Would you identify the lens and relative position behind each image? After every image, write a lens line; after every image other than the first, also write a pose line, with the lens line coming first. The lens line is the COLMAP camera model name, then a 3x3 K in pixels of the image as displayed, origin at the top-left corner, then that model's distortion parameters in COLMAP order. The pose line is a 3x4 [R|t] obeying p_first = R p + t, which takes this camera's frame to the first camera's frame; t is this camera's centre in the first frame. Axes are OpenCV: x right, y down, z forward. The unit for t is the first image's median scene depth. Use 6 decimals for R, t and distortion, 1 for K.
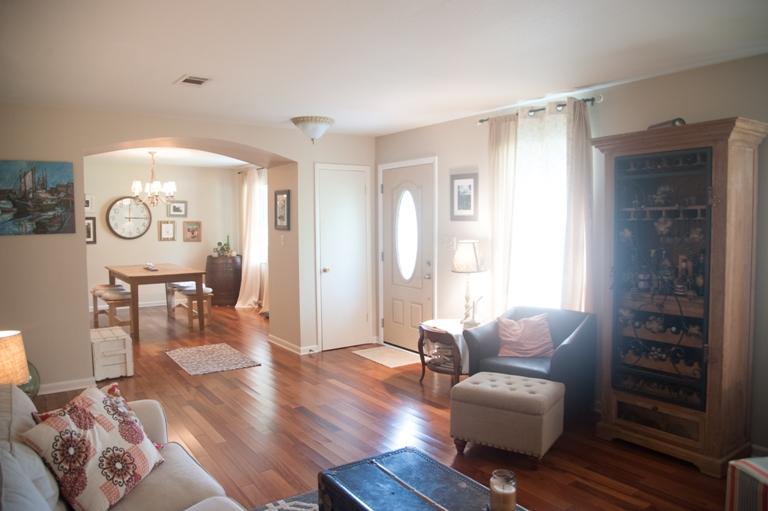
lens RADIAL K [[525.8, 0, 386.3], [0, 525.8, 254.1], [0, 0, 1]] dist [-0.116570, 0.065378]
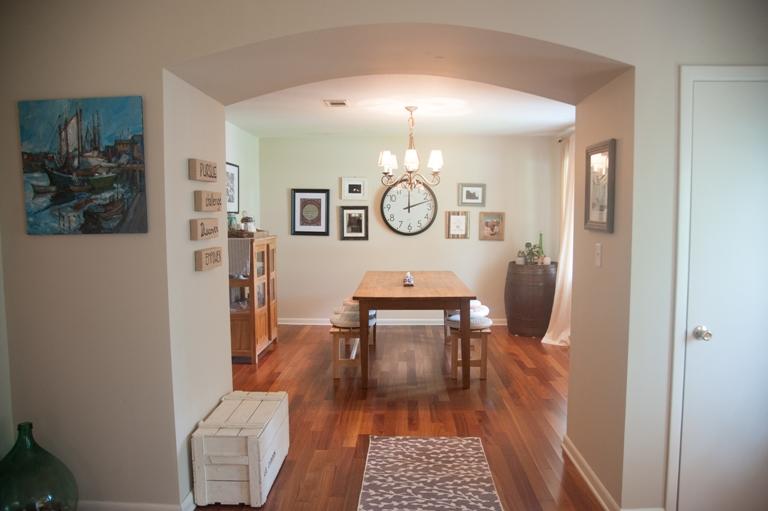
lens RADIAL K [[525.8, 0, 386.3], [0, 525.8, 254.1], [0, 0, 1]] dist [-0.116570, 0.065378]
pose [[0.788084, 0.048249, -0.613674, -0.046820], [-0.039184, 0.998834, 0.028210, -0.021621], [0.614320, 0.001814, 0.789055, 0.363151]]
